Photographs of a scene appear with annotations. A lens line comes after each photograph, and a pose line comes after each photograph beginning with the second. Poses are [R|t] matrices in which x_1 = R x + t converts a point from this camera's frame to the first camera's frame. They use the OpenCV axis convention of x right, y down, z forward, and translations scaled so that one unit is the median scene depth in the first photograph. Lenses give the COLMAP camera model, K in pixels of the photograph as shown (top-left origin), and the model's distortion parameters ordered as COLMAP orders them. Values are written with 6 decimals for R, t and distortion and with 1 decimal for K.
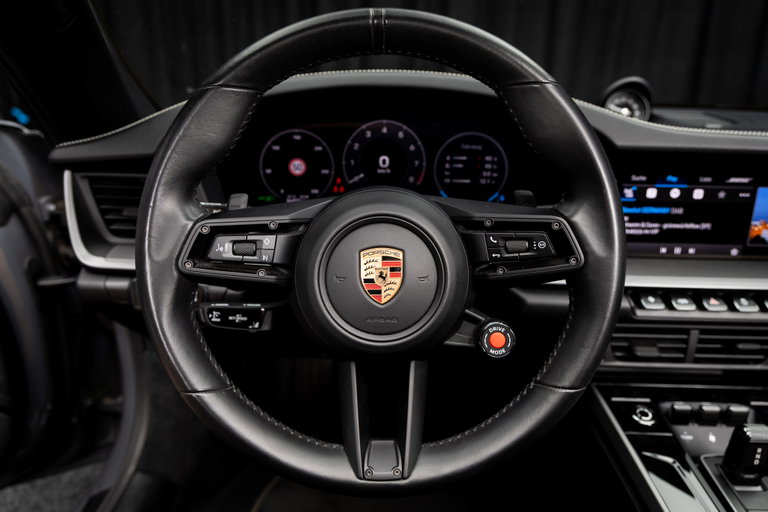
lens RADIAL K [[547.6, 0, 384.0], [0, 547.6, 256.0], [0, 0, 1]] dist [0.041926, 0.003321]
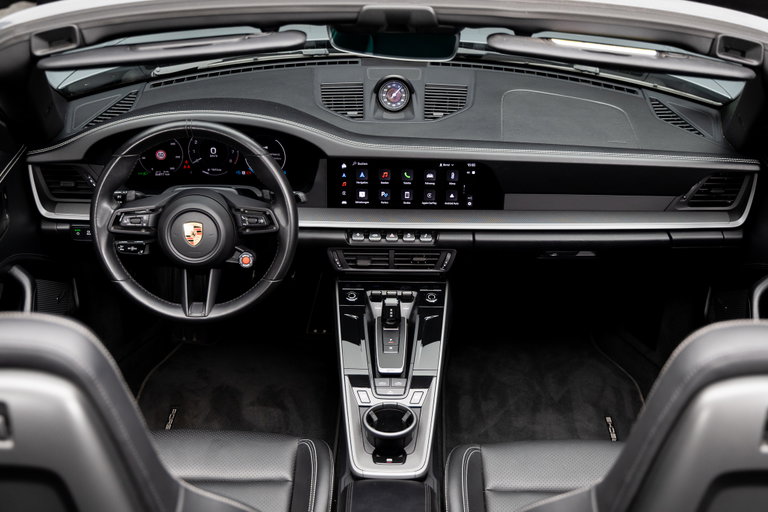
lens RADIAL K [[1217.2, 0, 384.0], [0, 1217.2, 256.0], [0, 0, 1]] dist [0.066972, 0.055372]
pose [[0.999797, -0.003930, -0.019741, 0.728426], [0.007401, 0.983833, 0.178936, -0.638388], [0.018719, -0.179046, 0.983663, -3.312009]]
